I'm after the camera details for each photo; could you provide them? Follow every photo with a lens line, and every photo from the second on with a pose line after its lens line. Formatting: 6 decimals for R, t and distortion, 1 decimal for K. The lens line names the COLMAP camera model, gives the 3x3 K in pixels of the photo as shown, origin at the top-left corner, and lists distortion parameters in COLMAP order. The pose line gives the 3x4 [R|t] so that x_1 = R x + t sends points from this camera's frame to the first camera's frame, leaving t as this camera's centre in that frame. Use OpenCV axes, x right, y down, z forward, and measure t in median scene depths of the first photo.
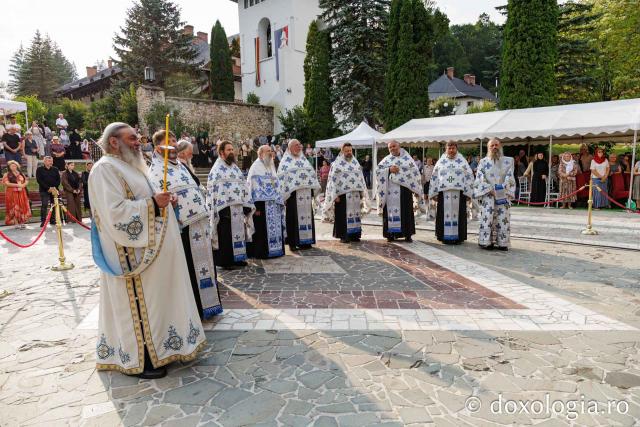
lens RADIAL K [[405.7, 0, 330.0], [0, 405.7, 223.3], [0, 0, 1]] dist [-0.018798, 0.002619]
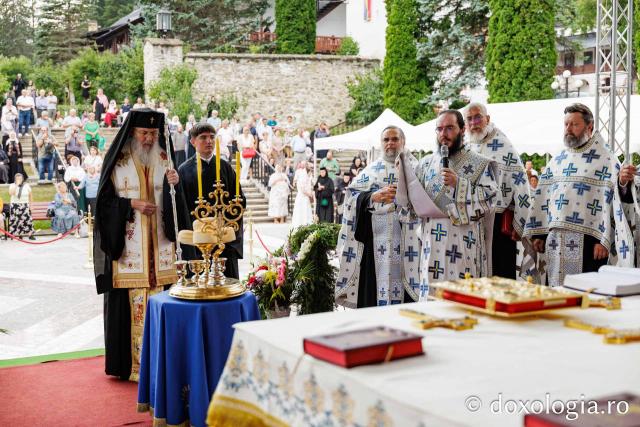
lens RADIAL K [[830.0, 0, 336.8], [0, 830.0, 214.2], [0, 0, 1]] dist [-0.033055, 0.000000]
pose [[0.936771, 0.041328, -0.347493, 1.168688], [-0.061317, 0.997024, -0.046720, -0.065805], [0.344528, 0.065073, 0.936518, -0.520595]]
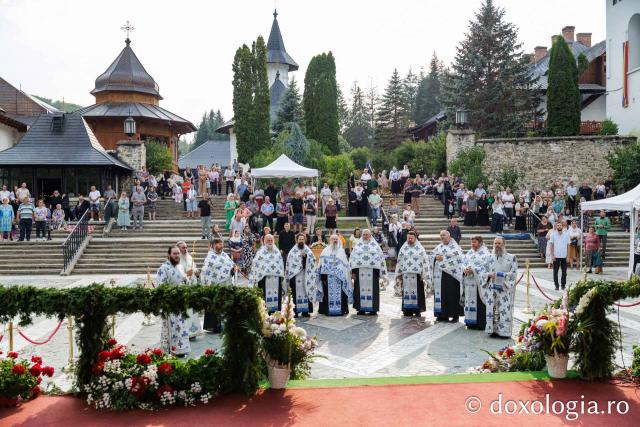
lens RADIAL K [[596.8, 0, 330.3], [0, 596.8, 213.7], [0, 0, 1]] dist [-0.012138, 0.000000]
pose [[0.712825, 0.017649, -0.701120, 1.113080], [-0.105320, 0.991041, -0.082131, -0.080894], [0.693389, 0.132387, 0.708298, -0.424839]]
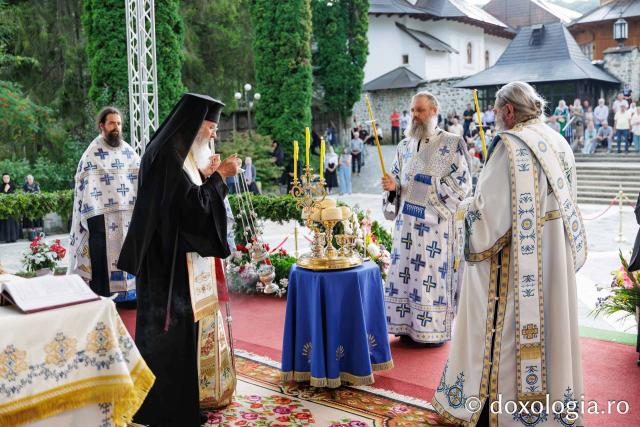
lens RADIAL K [[703.6, 0, 324.8], [0, 703.6, 211.4], [0, 0, 1]] dist [-0.041155, 0.000000]
pose [[-0.023302, 0.121750, -0.992287, 1.439250], [-0.121141, 0.984899, 0.123688, -0.141071], [0.992362, 0.123089, -0.008201, -0.010365]]
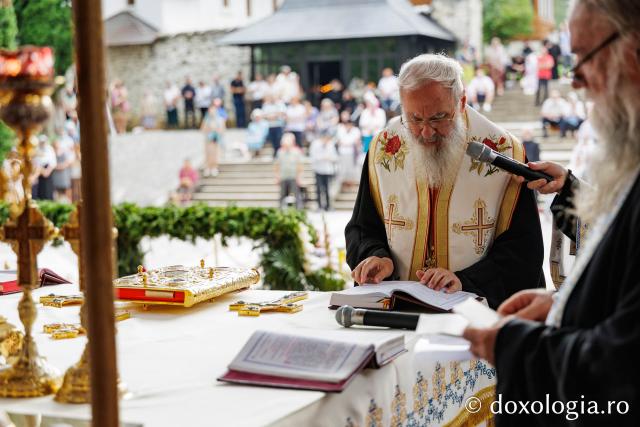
lens RADIAL K [[1116.6, 0, 320.7], [0, 1116.6, 213.3], [0, 0, 1]] dist [-0.030186, 0.000000]
pose [[0.286386, 0.094037, -0.953488, 1.523689], [-0.112425, 0.991595, 0.064028, -0.108389], [0.951496, 0.088859, 0.294551, -0.263473]]
